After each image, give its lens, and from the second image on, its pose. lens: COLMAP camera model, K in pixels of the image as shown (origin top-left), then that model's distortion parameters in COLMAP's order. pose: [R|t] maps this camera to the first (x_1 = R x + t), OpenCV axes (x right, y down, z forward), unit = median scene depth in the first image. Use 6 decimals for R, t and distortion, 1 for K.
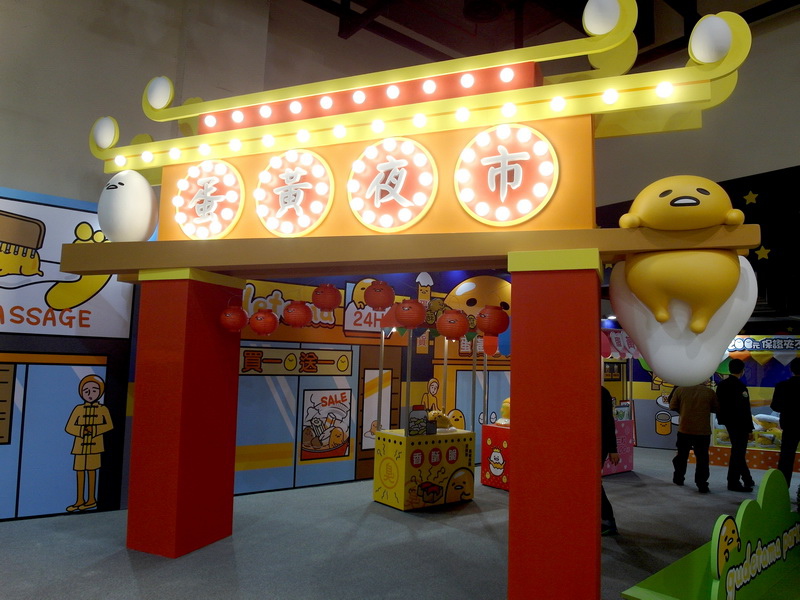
lens RADIAL K [[584.3, 0, 394.2], [0, 584.3, 300.7], [0, 0, 1]] dist [-0.042220, -0.002271]
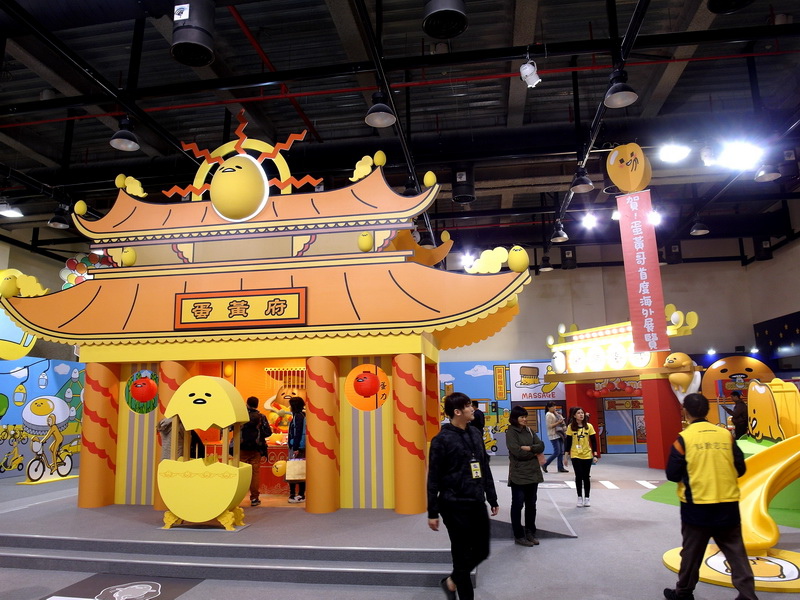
lens RADIAL K [[584.3, 0, 394.2], [0, 584.3, 300.7], [0, 0, 1]] dist [-0.042220, -0.002271]
pose [[0.682410, -0.170837, -0.710726, 1.384371], [0.112812, 0.985271, -0.128512, -0.186991], [0.722212, 0.007519, 0.691631, -2.092355]]
